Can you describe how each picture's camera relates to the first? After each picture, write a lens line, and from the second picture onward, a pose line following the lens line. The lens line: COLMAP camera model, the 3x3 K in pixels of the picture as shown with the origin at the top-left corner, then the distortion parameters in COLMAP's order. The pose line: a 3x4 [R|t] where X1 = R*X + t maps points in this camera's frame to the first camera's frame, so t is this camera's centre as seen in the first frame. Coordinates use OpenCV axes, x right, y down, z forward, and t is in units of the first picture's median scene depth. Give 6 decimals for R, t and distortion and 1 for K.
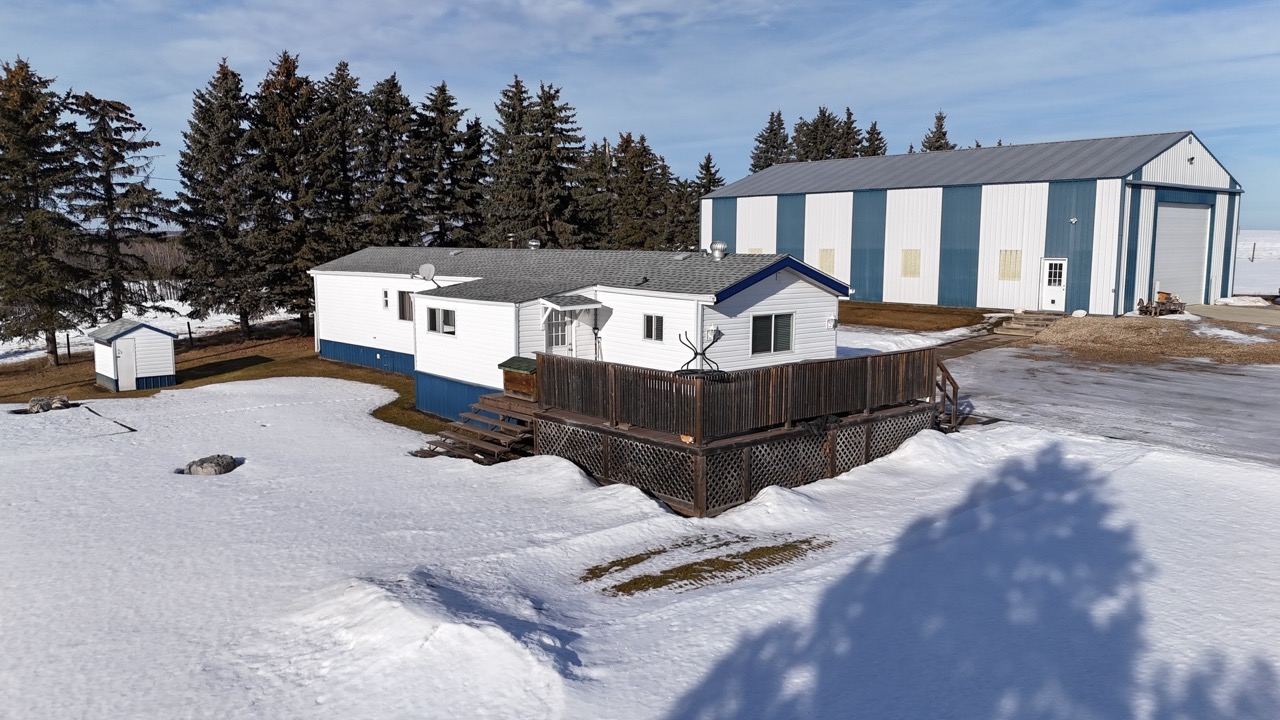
lens RADIAL K [[927.2, 0, 637.3], [0, 927.2, 354.3], [0, 0, 1]] dist [0.103987, -0.119868]
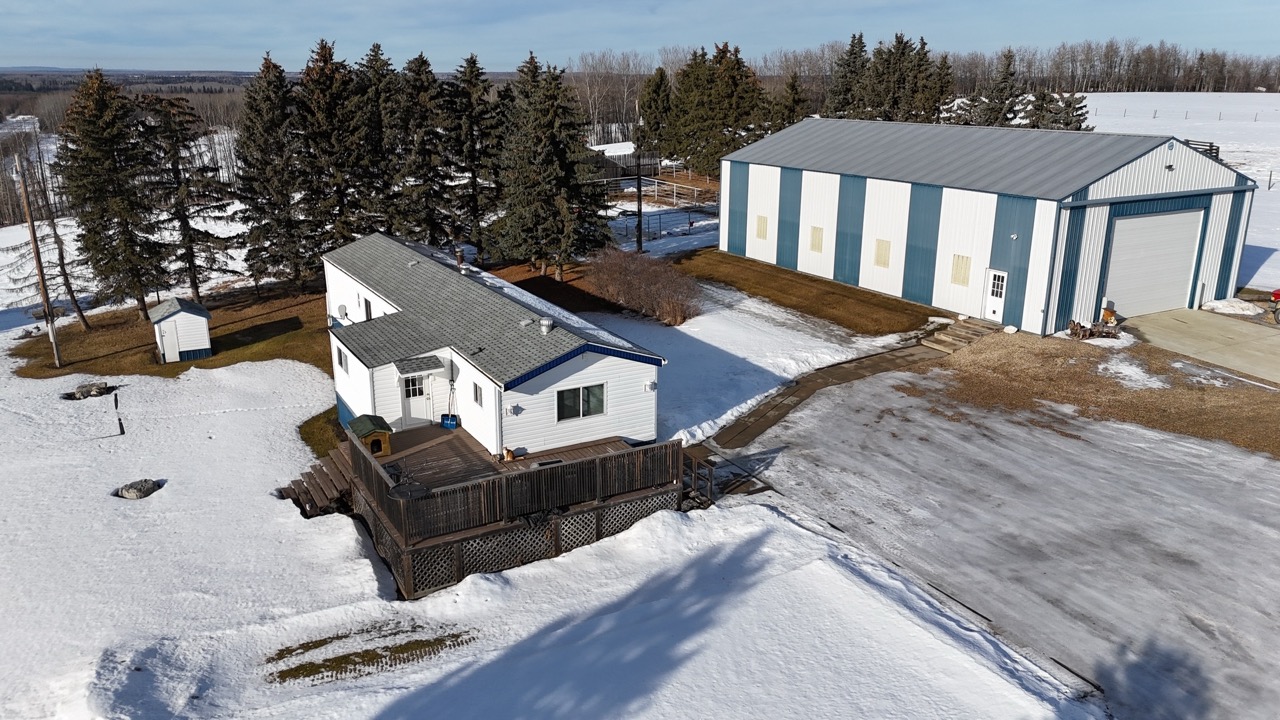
lens RADIAL K [[927.2, 0, 637.3], [0, 927.2, 354.3], [0, 0, 1]] dist [0.103987, -0.119868]
pose [[0.978364, 0.059179, -0.198247, 0.272325], [-0.026503, 0.986172, 0.163593, -0.169337], [0.205187, -0.154799, 0.966403, -0.068952]]
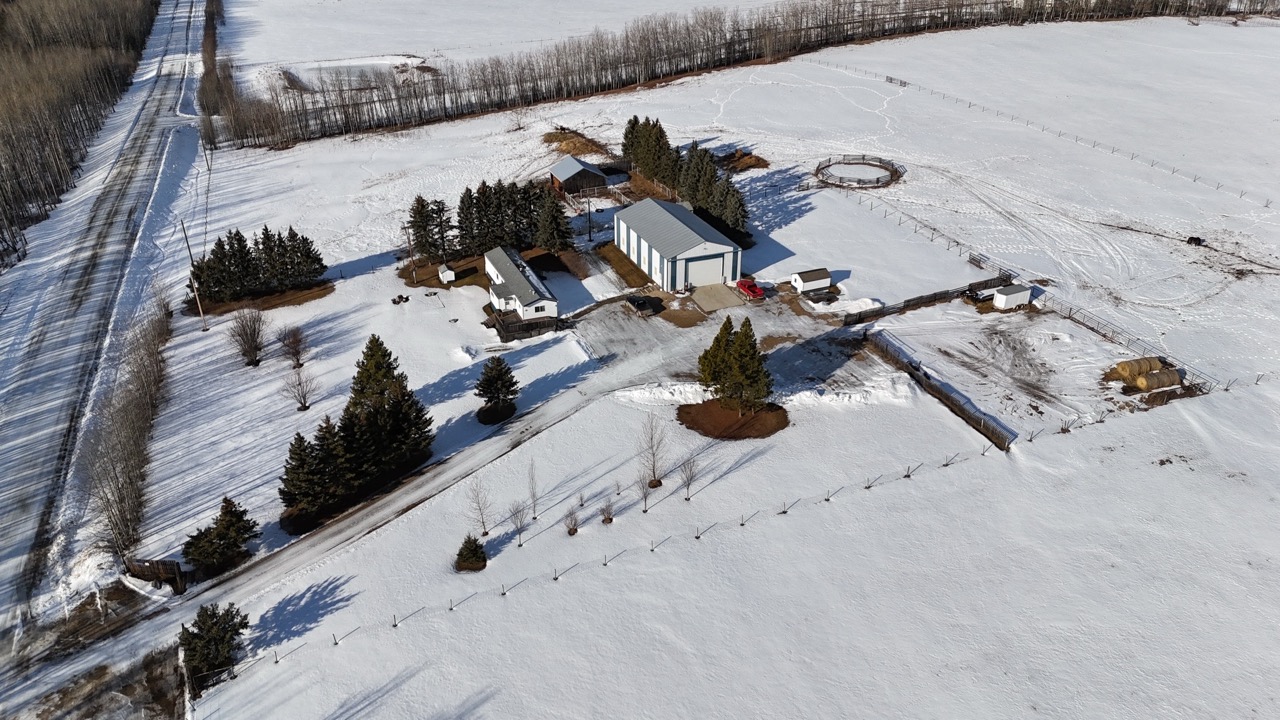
lens RADIAL K [[927.2, 0, 637.3], [0, 927.2, 354.3], [0, 0, 1]] dist [0.103987, -0.119868]
pose [[0.945045, 0.153026, -0.288918, 1.503008], [-0.042729, 0.933930, 0.354894, -1.135295], [0.324138, -0.323046, 0.889144, -2.502289]]
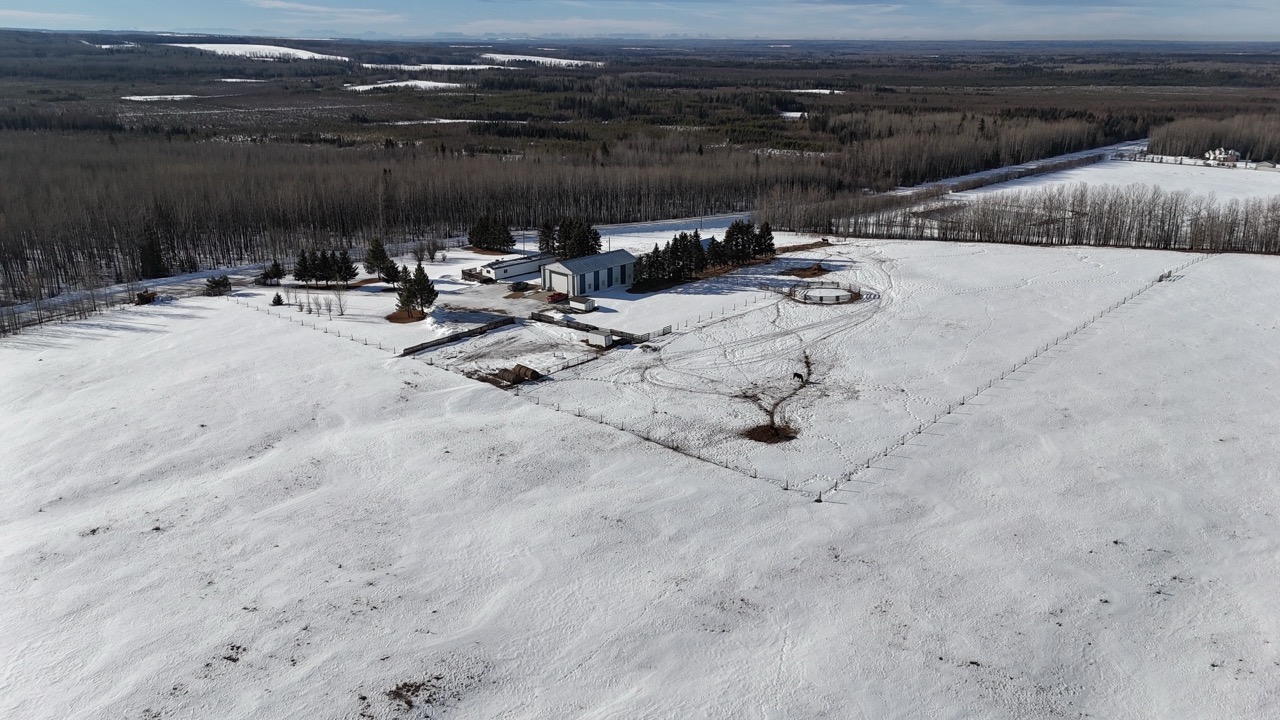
lens RADIAL K [[927.2, 0, 637.3], [0, 927.2, 354.3], [0, 0, 1]] dist [0.103987, -0.119868]
pose [[0.101234, 0.303499, -0.947439, 6.390621], [-0.135118, 0.947701, 0.289146, -1.457649], [0.985644, 0.098745, 0.136948, 0.795867]]
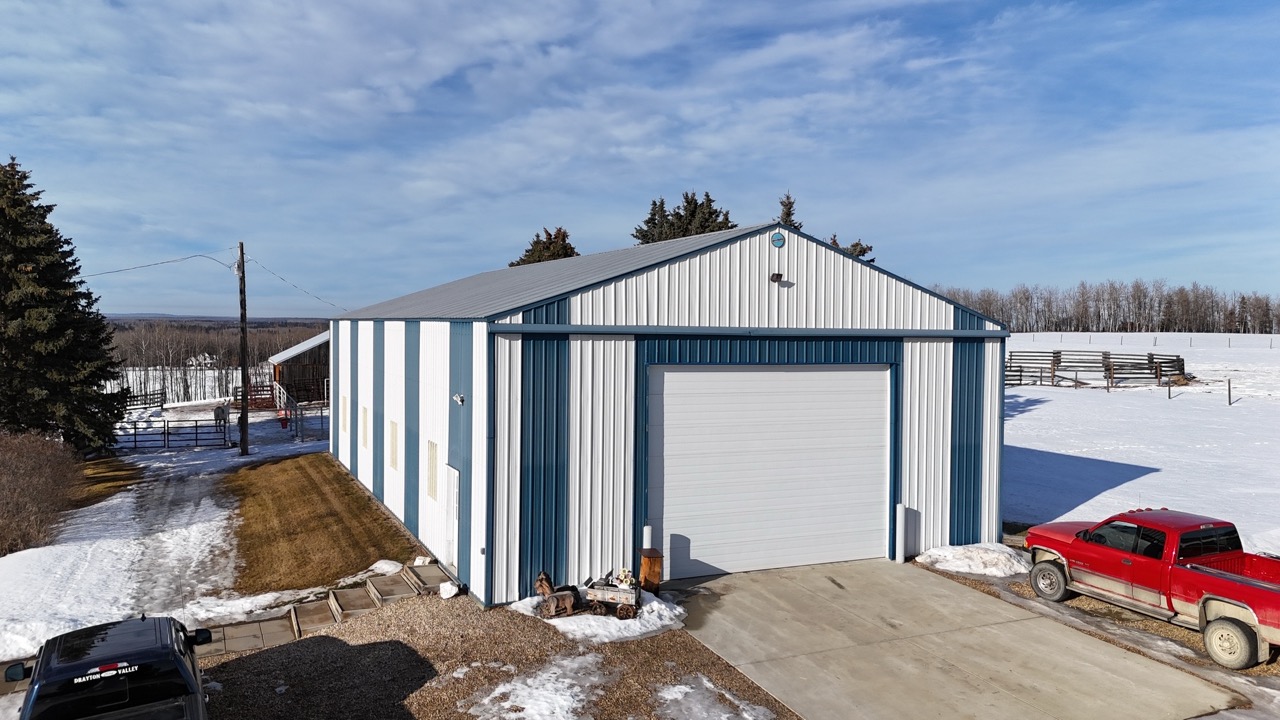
lens RADIAL K [[927.2, 0, 637.3], [0, 927.2, 354.3], [0, 0, 1]] dist [0.103987, -0.119868]
pose [[0.960473, 0.020140, -0.277645, 0.683800], [-0.046887, 0.994835, -0.090032, -0.123453], [0.274398, 0.099491, 0.956456, 0.538851]]
